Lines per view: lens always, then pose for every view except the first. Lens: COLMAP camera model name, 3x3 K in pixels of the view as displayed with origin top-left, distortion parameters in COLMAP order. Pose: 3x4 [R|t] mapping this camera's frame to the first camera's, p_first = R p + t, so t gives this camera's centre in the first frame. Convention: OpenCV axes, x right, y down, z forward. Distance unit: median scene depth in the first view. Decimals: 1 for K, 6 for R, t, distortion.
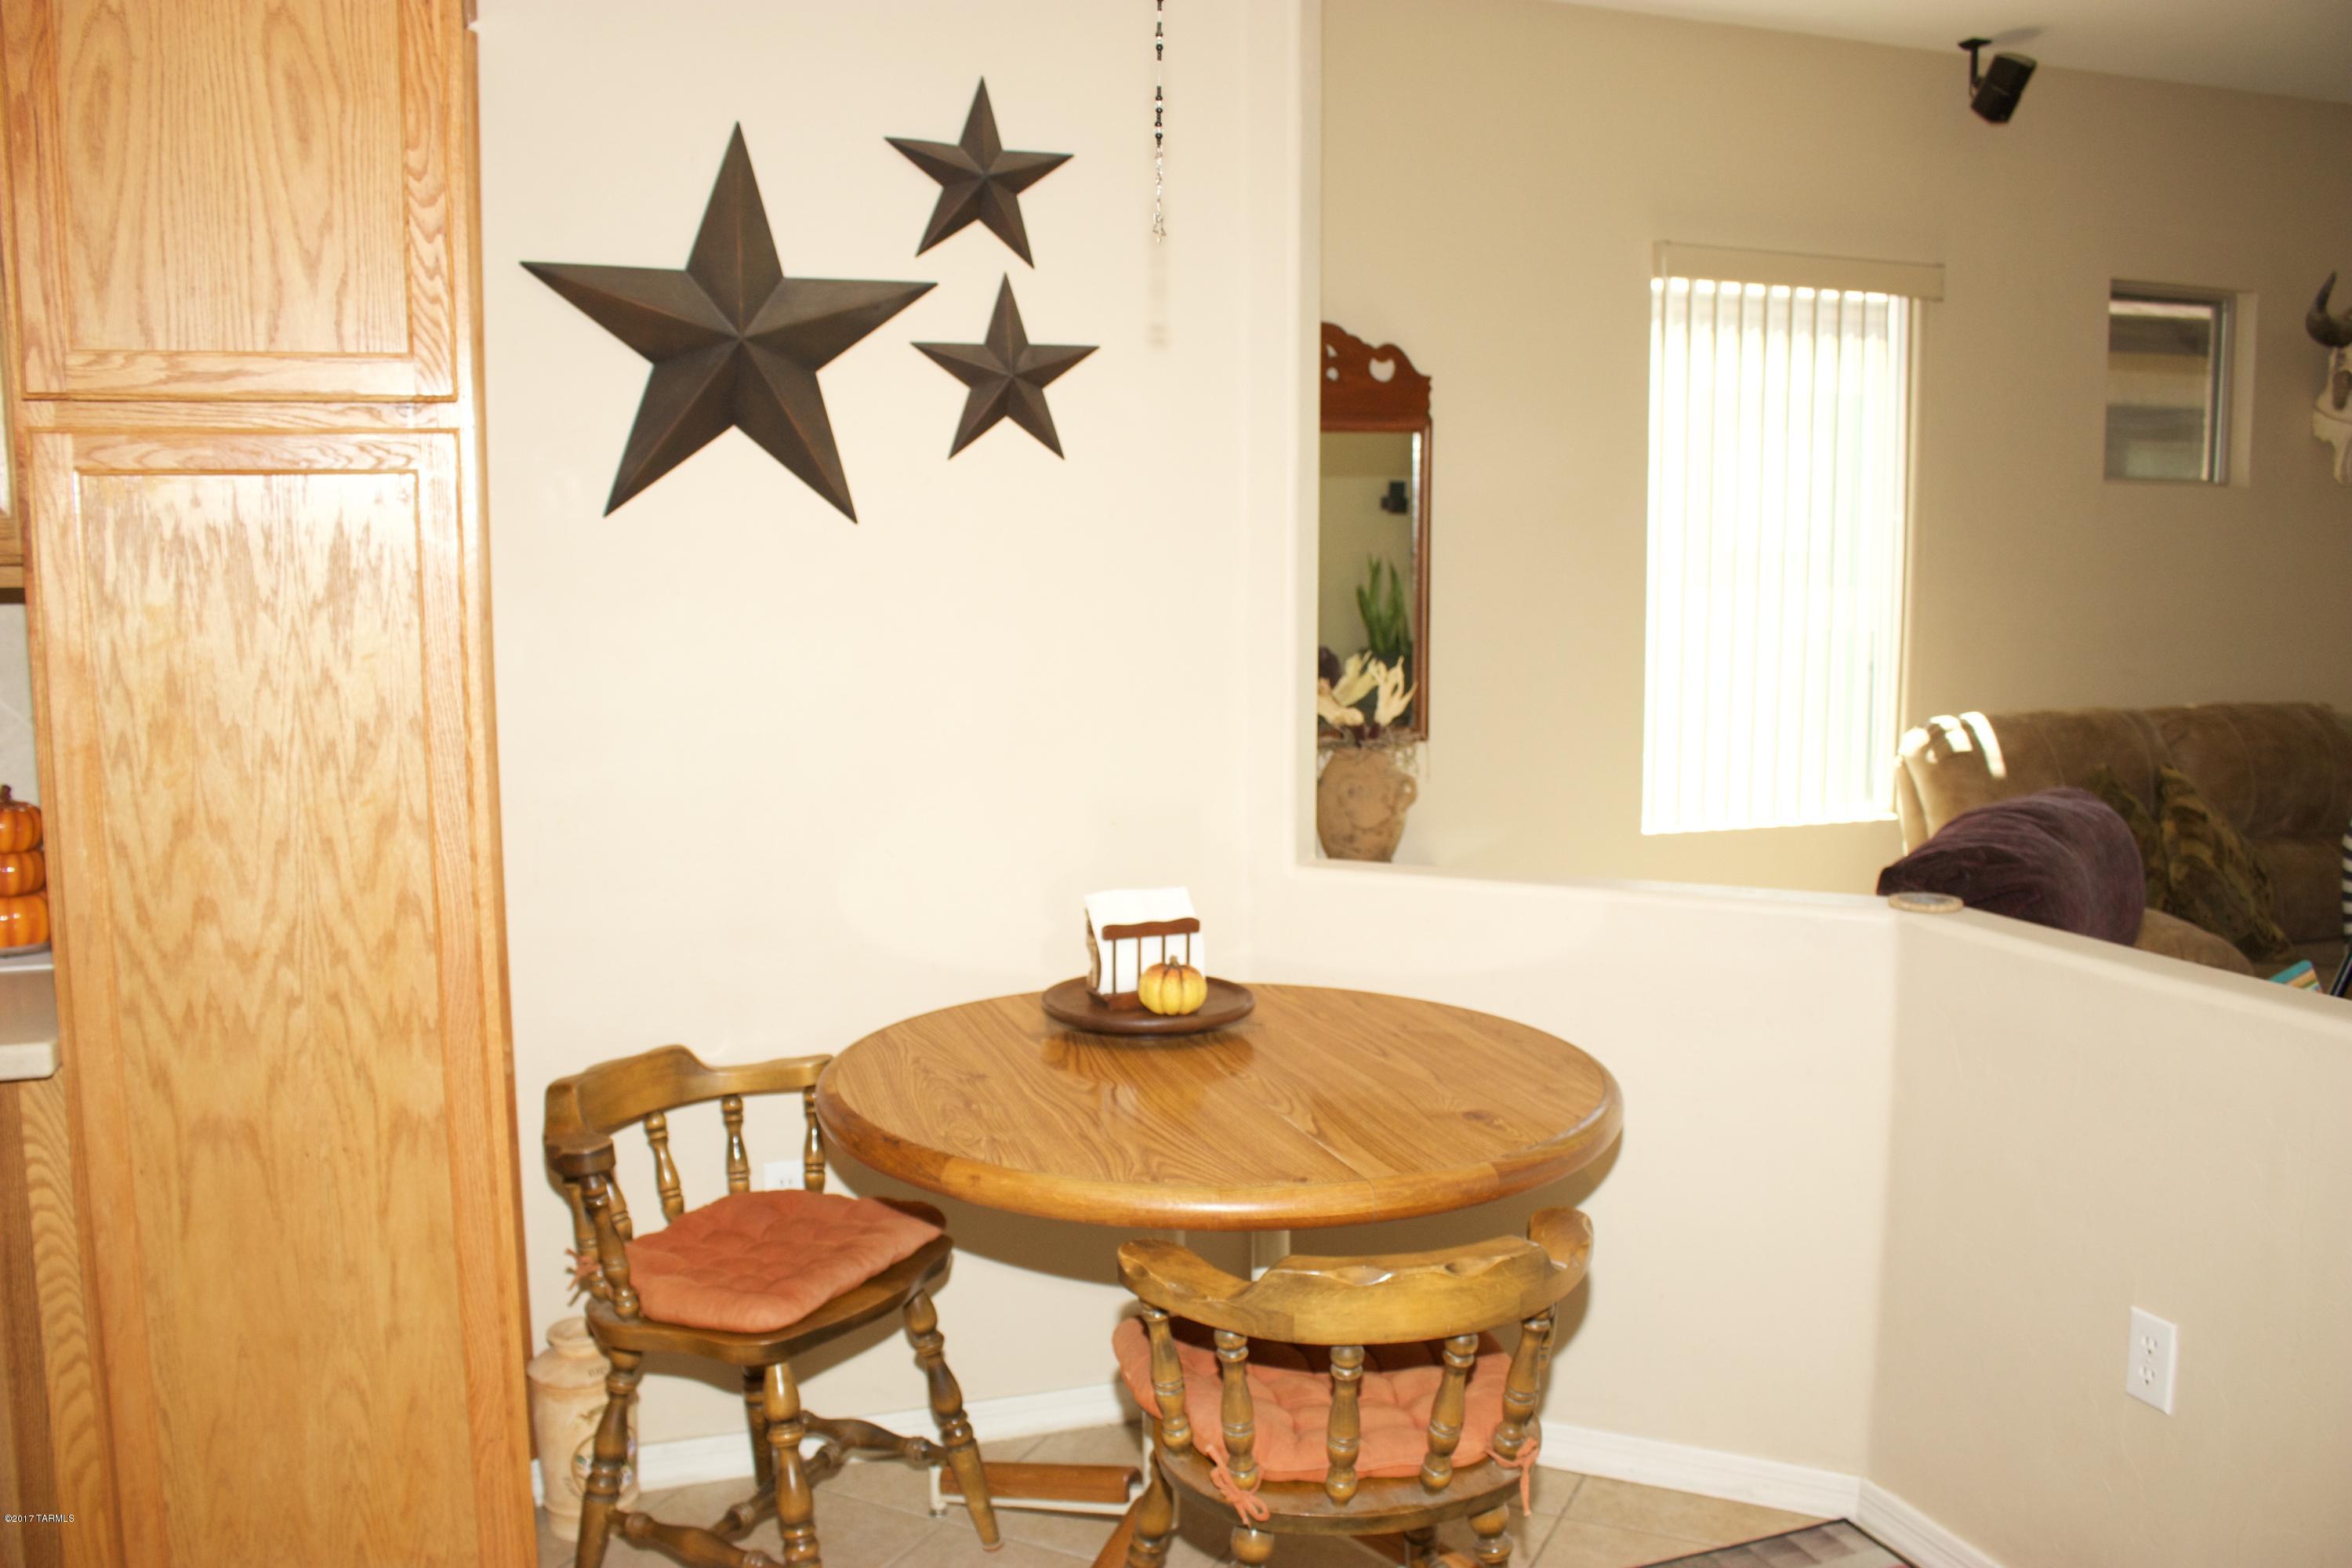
lens RADIAL K [[1944.8, 0, 1176.0], [0, 1944.8, 784.0], [0, 0, 1]] dist [-0.152097, 0.137523]
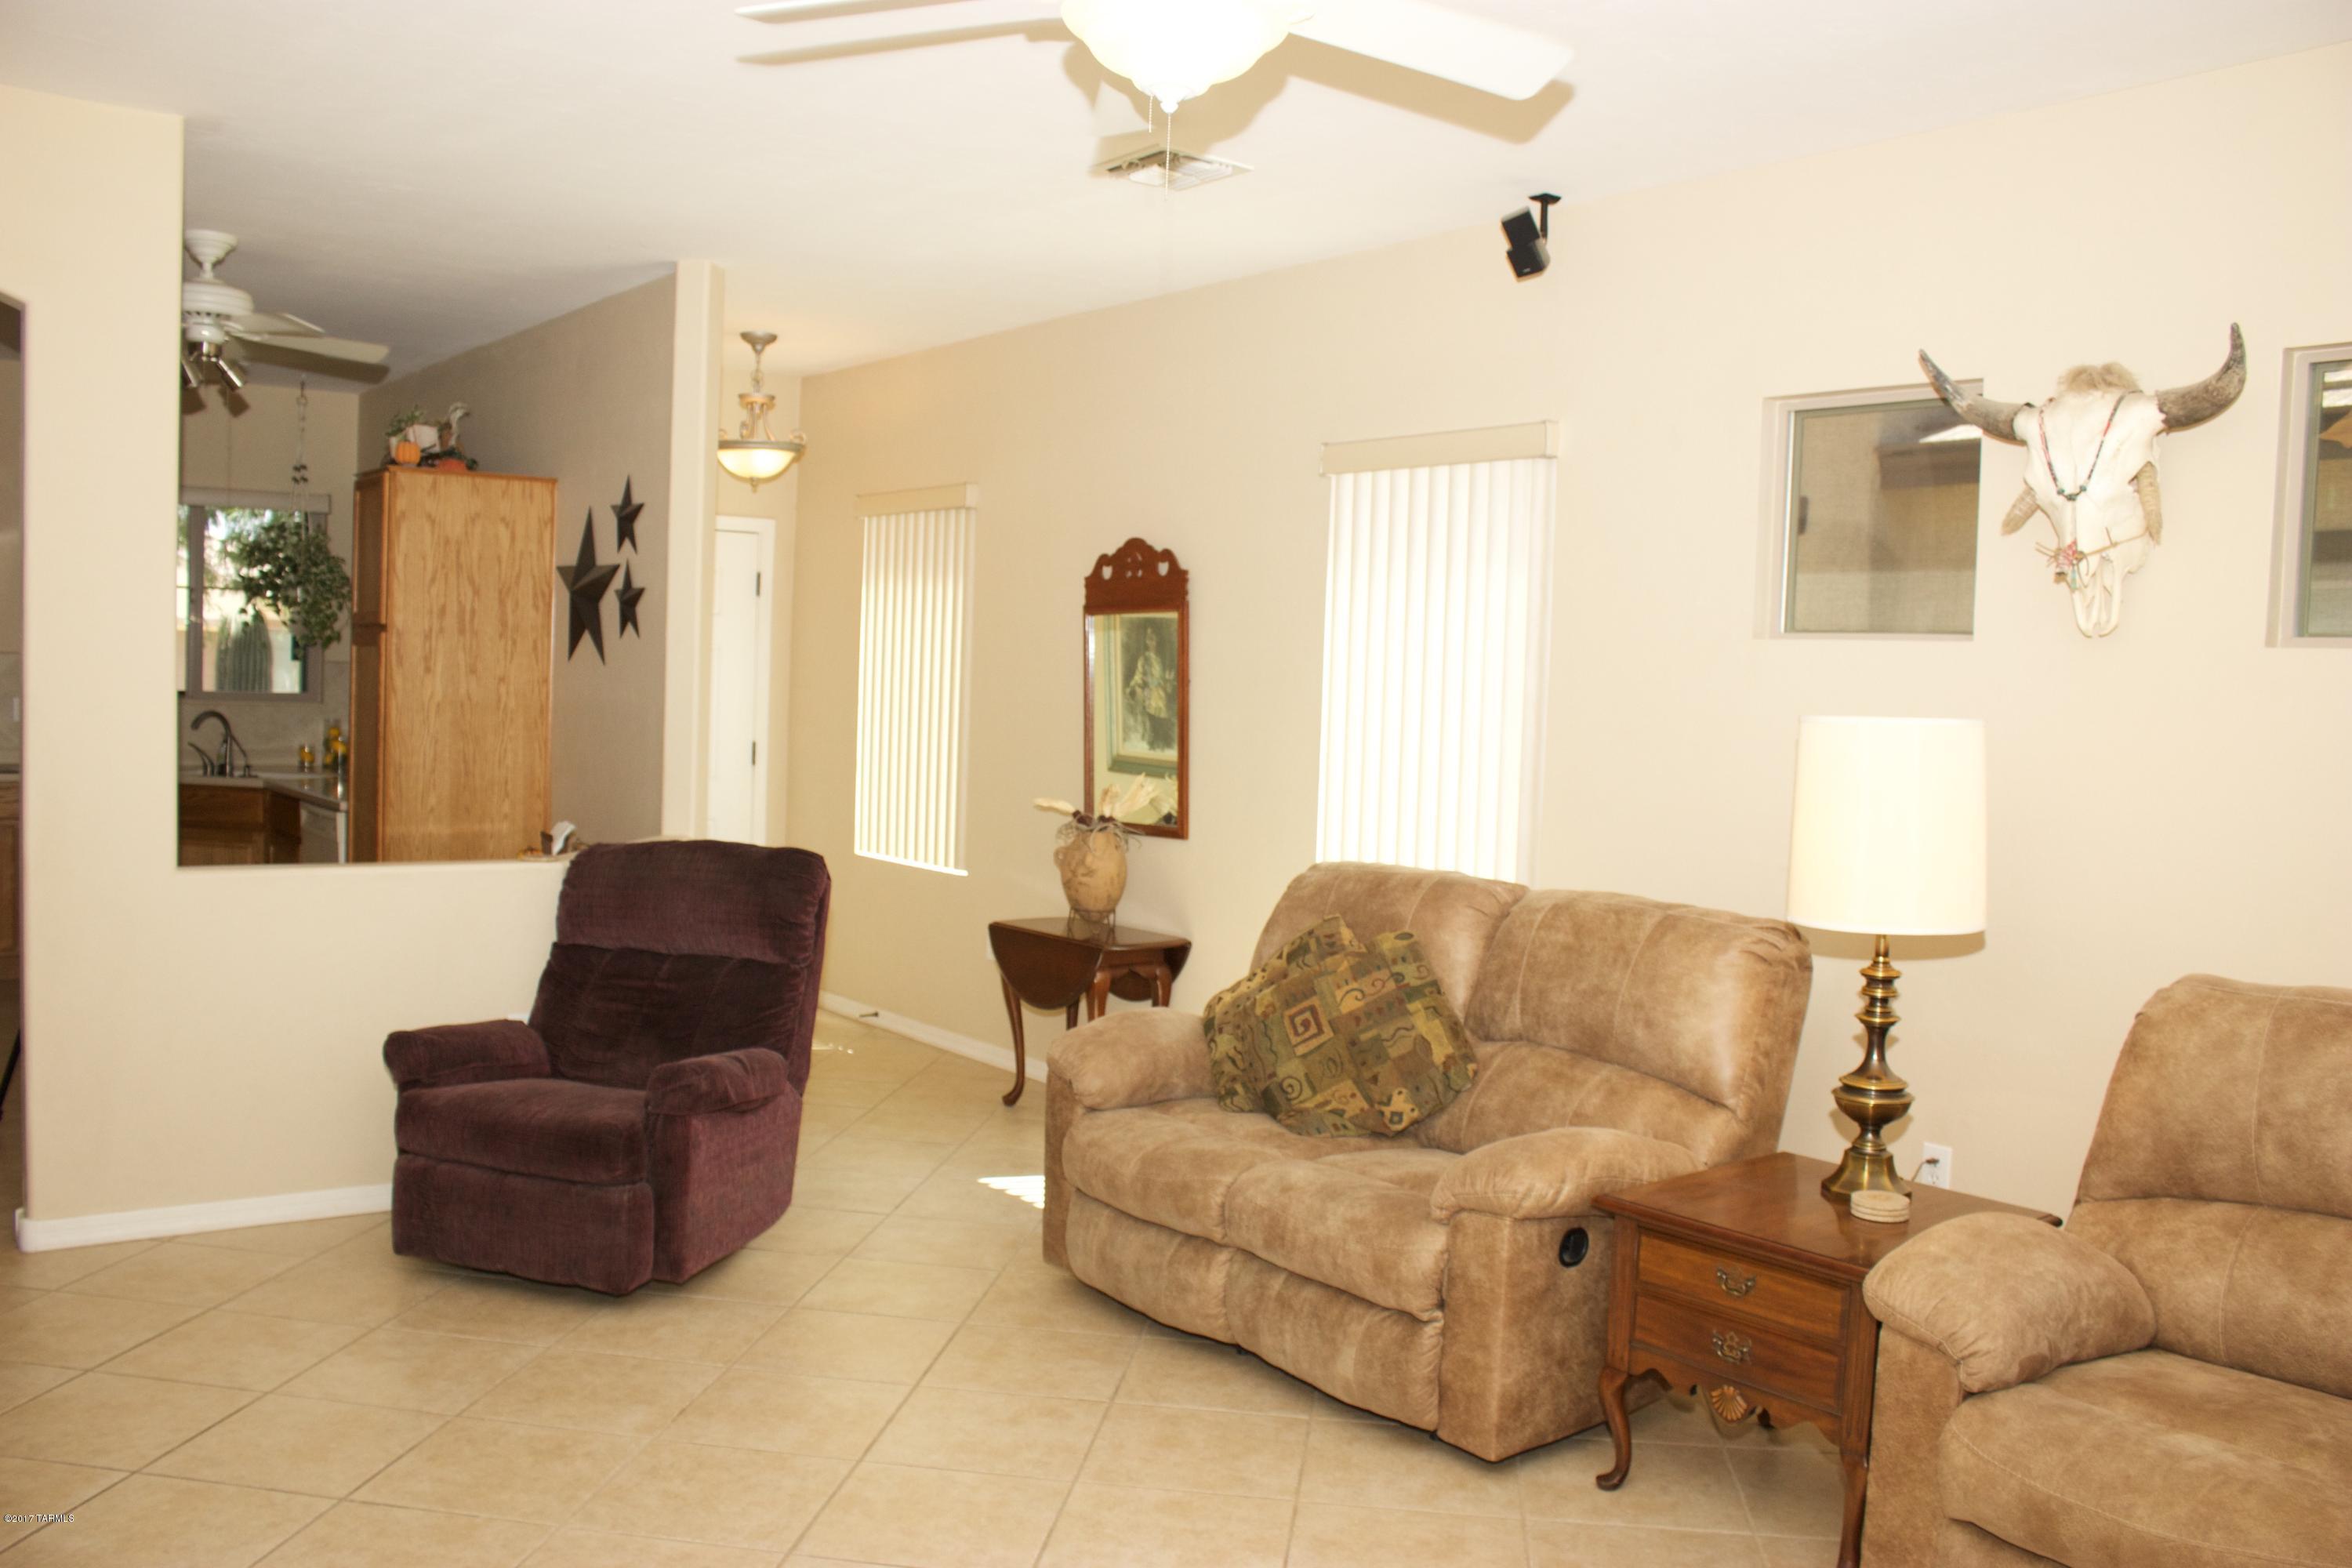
lens RADIAL K [[1944.8, 0, 1176.0], [0, 1944.8, 784.0], [0, 0, 1]] dist [-0.152097, 0.137523]
pose [[0.329699, 0.072386, -0.941307, 2.259886], [-0.145451, 0.989047, 0.025112, -0.149058], [0.932814, 0.128634, 0.336617, 0.858326]]
